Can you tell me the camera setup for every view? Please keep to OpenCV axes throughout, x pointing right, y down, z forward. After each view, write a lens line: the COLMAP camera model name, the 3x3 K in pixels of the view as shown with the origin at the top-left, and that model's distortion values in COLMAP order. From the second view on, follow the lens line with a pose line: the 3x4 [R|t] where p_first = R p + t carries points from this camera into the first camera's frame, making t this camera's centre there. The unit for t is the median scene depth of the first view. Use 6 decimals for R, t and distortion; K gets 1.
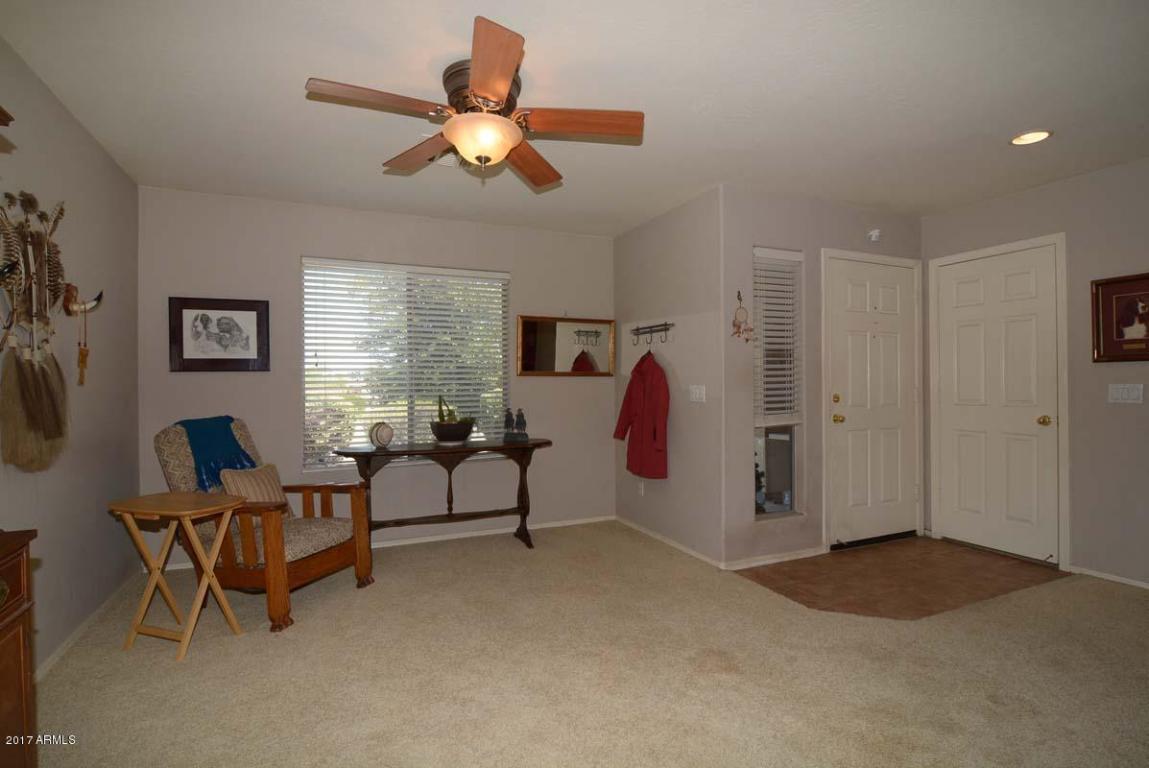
lens RADIAL K [[559.0, 0, 577.3], [0, 559.0, 385.7], [0, 0, 1]] dist [-0.004353, -0.010599]
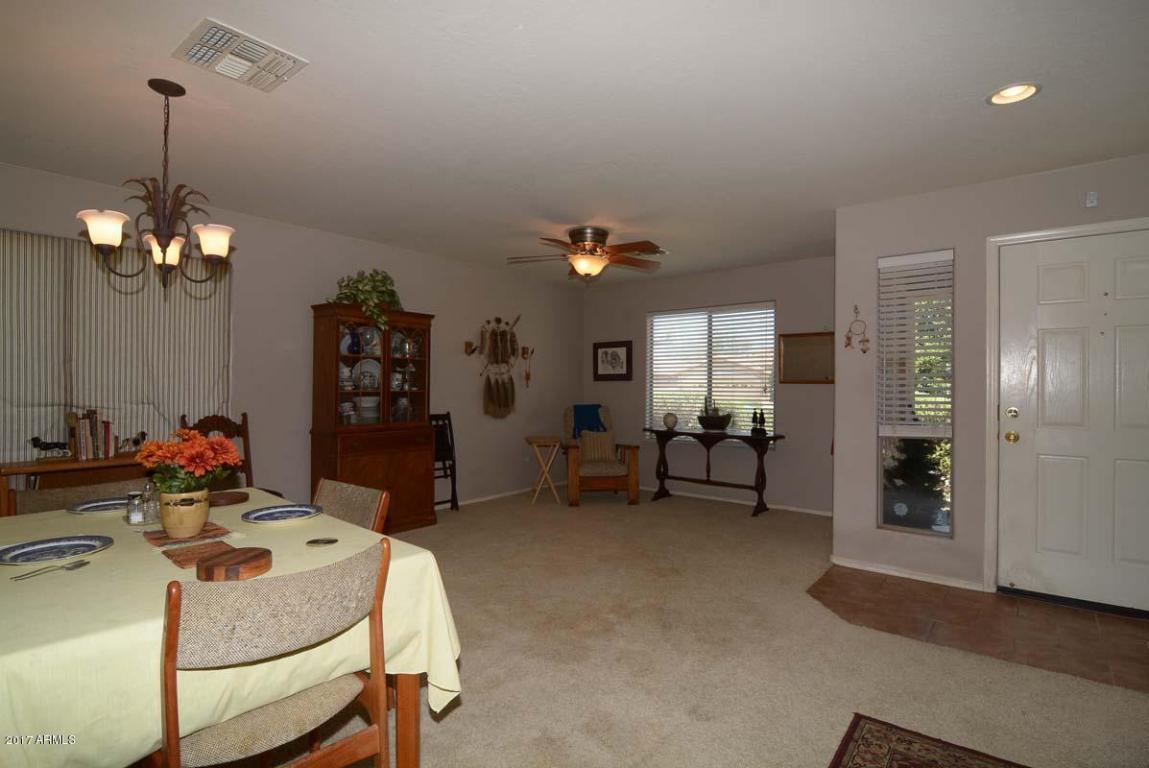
lens RADIAL K [[559.0, 0, 577.3], [0, 559.0, 385.7], [0, 0, 1]] dist [-0.004353, -0.010599]
pose [[0.447522, 0.005504, -0.894256, 1.016526], [-0.006953, 0.999972, 0.002675, -0.014119], [0.894246, 0.005020, 0.447548, 0.066742]]
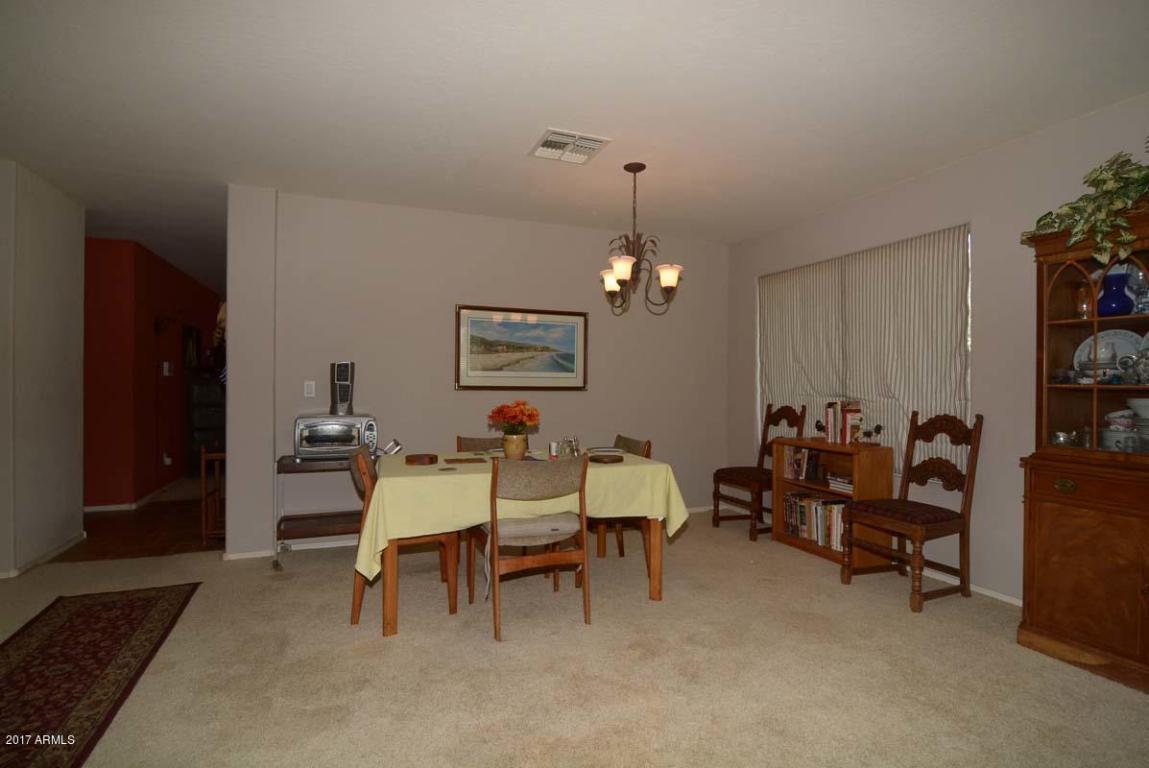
lens RADIAL K [[559.0, 0, 577.3], [0, 559.0, 385.7], [0, 0, 1]] dist [-0.004353, -0.010599]
pose [[-0.998093, -0.002089, 0.061699, 0.308680], [-0.001867, 0.999992, 0.003650, -0.000668], [-0.061706, 0.003528, -0.998088, 0.874194]]
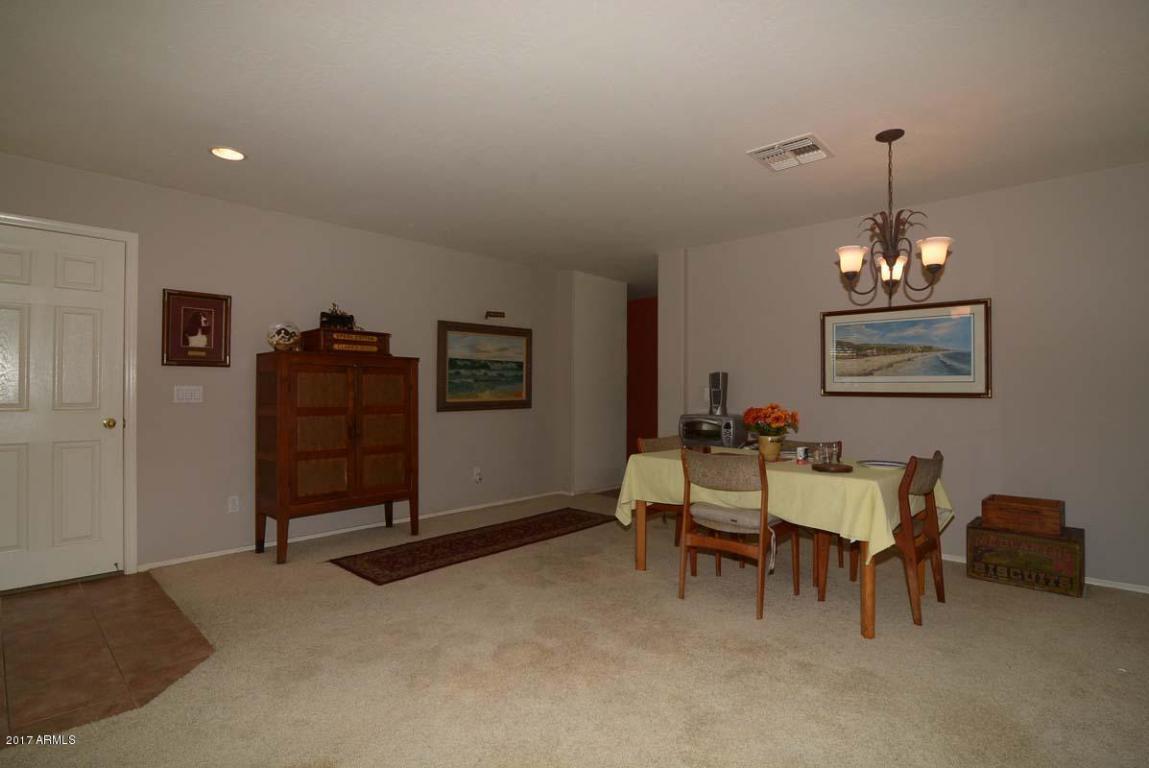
lens RADIAL K [[559.0, 0, 577.3], [0, 559.0, 385.7], [0, 0, 1]] dist [-0.004353, -0.010599]
pose [[-0.374605, 0.013247, 0.927090, -0.342910], [-0.002087, 0.999883, -0.015131, 0.011373], [-0.927182, -0.007603, -0.374533, 0.630801]]
